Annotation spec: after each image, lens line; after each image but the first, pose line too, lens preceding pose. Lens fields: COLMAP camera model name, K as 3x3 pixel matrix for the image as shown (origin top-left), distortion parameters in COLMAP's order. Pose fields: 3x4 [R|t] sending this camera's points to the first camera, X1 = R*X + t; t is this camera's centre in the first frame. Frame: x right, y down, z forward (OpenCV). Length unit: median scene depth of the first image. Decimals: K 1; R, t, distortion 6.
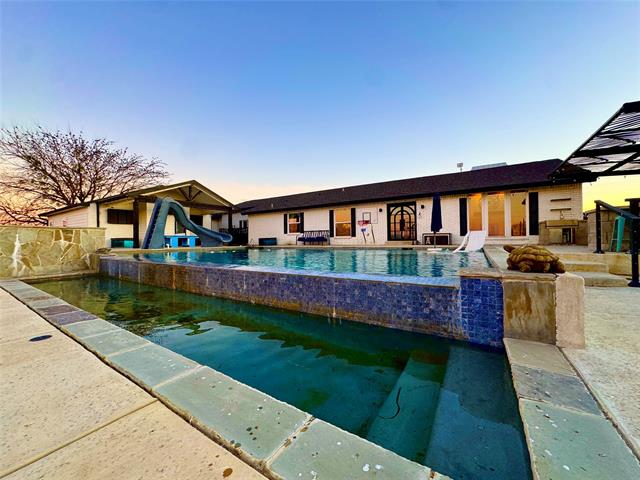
lens RADIAL K [[253.9, 0, 320.0], [0, 253.9, 240.0], [0, 0, 1]] dist [-0.004456, -0.000077]
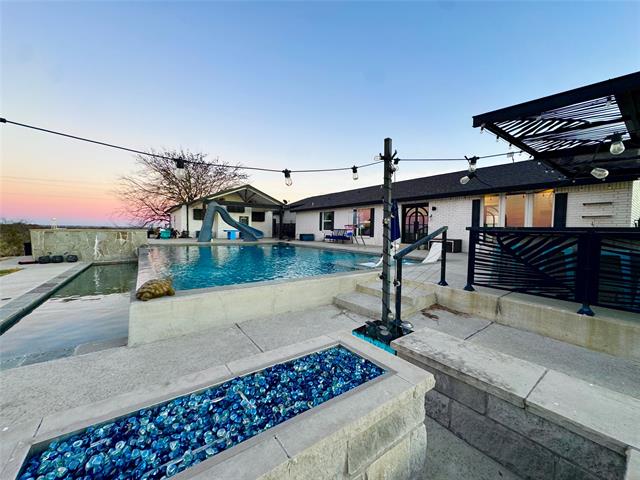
lens RADIAL K [[253.9, 0, 320.0], [0, 253.9, 240.0], [0, 0, 1]] dist [-0.004456, -0.000077]
pose [[0.928214, 0.042168, -0.369648, 0.306075], [-0.026454, 0.998522, 0.047478, -0.042168], [0.371104, -0.034291, 0.927958, -0.004846]]
